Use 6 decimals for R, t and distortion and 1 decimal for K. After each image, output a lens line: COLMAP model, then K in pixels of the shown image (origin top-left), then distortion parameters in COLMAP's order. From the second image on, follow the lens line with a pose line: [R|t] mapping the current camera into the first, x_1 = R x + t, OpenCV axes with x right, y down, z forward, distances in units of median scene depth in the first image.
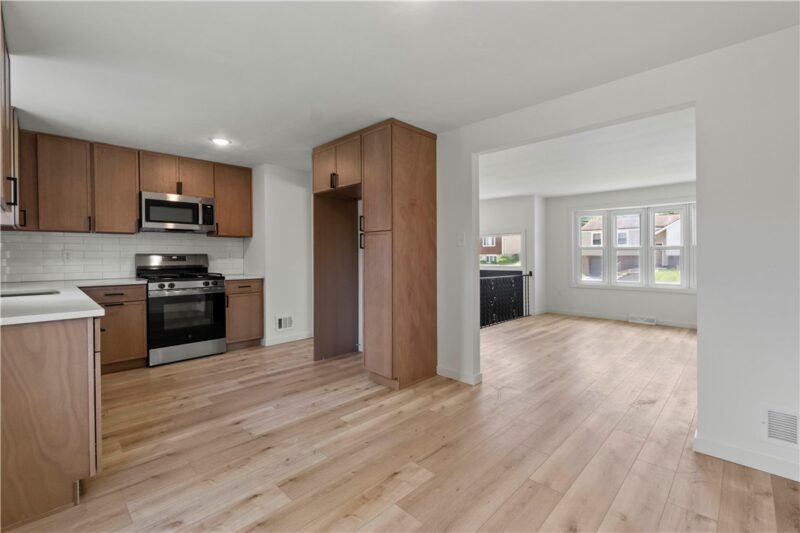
lens RADIAL K [[348.8, 0, 392.6], [0, 348.8, 259.1], [0, 0, 1]] dist [0.001000, 0.000056]
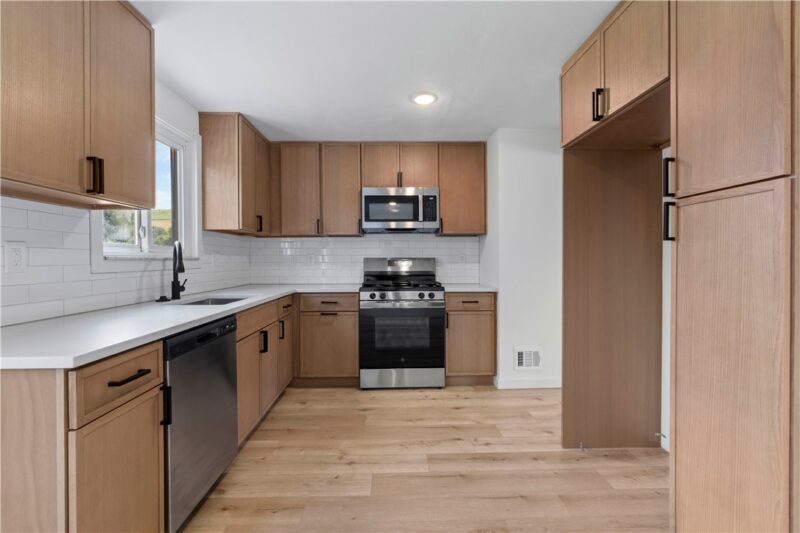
lens RADIAL K [[351.0, 0, 400.8], [0, 351.0, 264.7], [0, 0, 1]] dist [-0.002745, -0.000215]
pose [[0.730570, 0.007163, -0.682800, -0.033681], [-0.004780, 0.999974, 0.005376, -0.002986], [0.682821, -0.000664, 0.730585, 0.428425]]
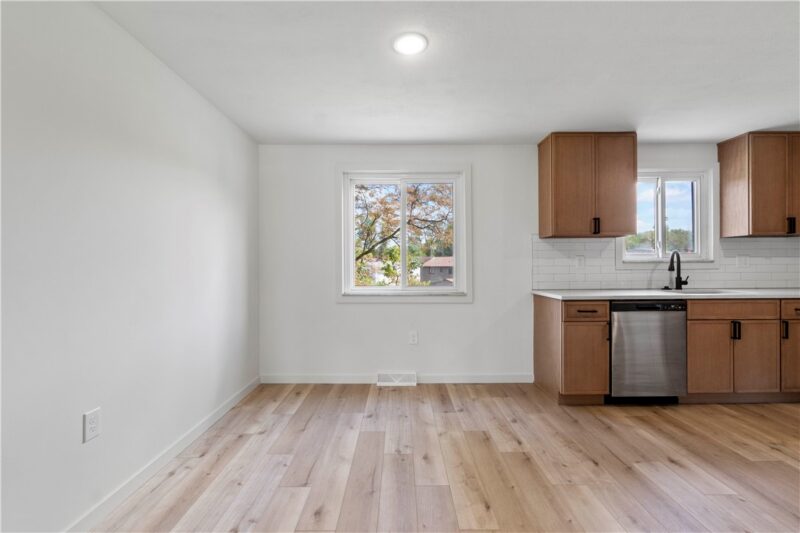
lens RADIAL K [[351.0, 0, 400.8], [0, 351.0, 264.7], [0, 0, 1]] dist [-0.002745, -0.000215]
pose [[-0.700003, 0.002204, -0.714136, 0.400175], [-0.000542, 0.999993, 0.003618, -0.003374], [0.714140, 0.002920, -0.699997, 0.732247]]
